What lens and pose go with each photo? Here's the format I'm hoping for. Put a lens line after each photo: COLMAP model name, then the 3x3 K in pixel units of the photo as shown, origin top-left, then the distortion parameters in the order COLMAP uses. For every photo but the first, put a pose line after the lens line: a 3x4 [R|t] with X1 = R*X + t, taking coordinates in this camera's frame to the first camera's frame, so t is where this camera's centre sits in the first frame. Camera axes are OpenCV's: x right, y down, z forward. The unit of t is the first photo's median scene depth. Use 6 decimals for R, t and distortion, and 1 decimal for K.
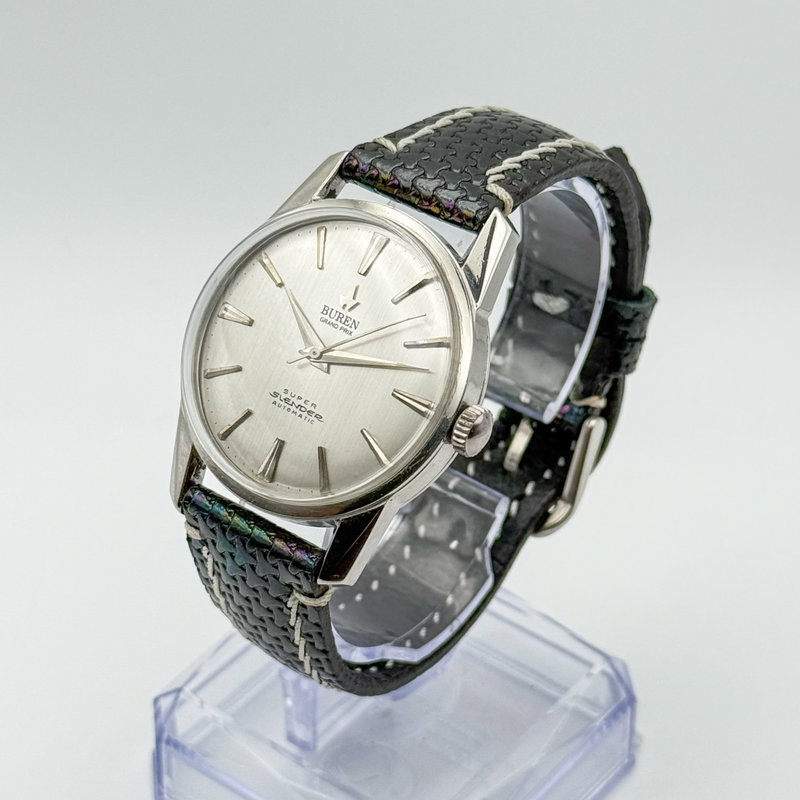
lens RADIAL K [[2438.6, 0, 400.0], [0, 2438.6, 400.0], [0, 0, 1]] dist [0.102000, 0.546190]
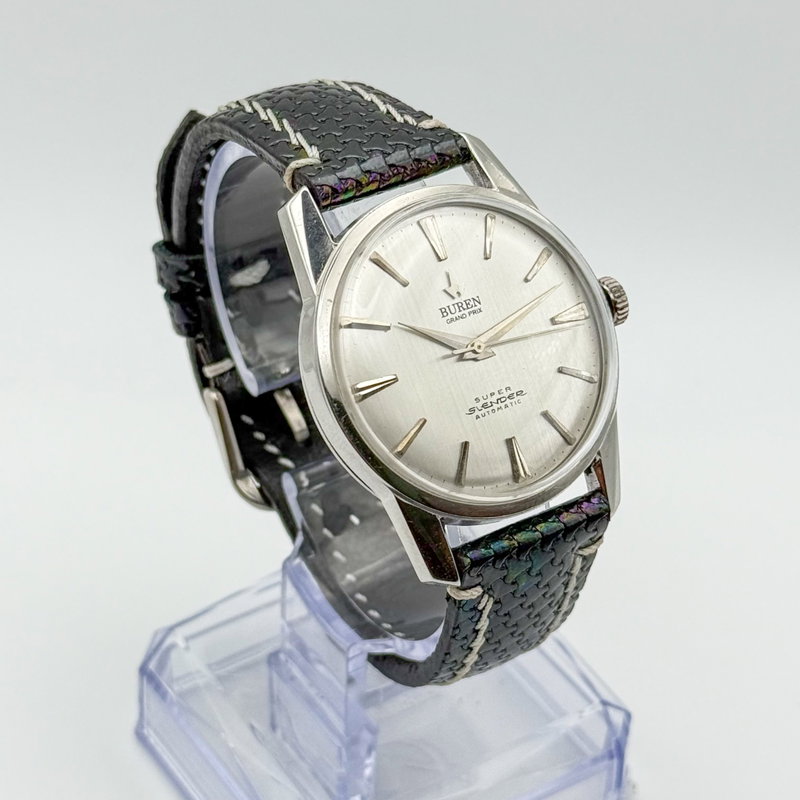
lens RADIAL K [[2438.6, 0, 400.0], [0, 2438.6, 400.0], [0, 0, 1]] dist [0.102000, 0.546190]
pose [[0.320146, -0.579374, 0.749555, -0.764707], [0.546775, 0.759121, 0.353232, -0.354045], [-0.773656, 0.296752, 0.559817, 0.480112]]
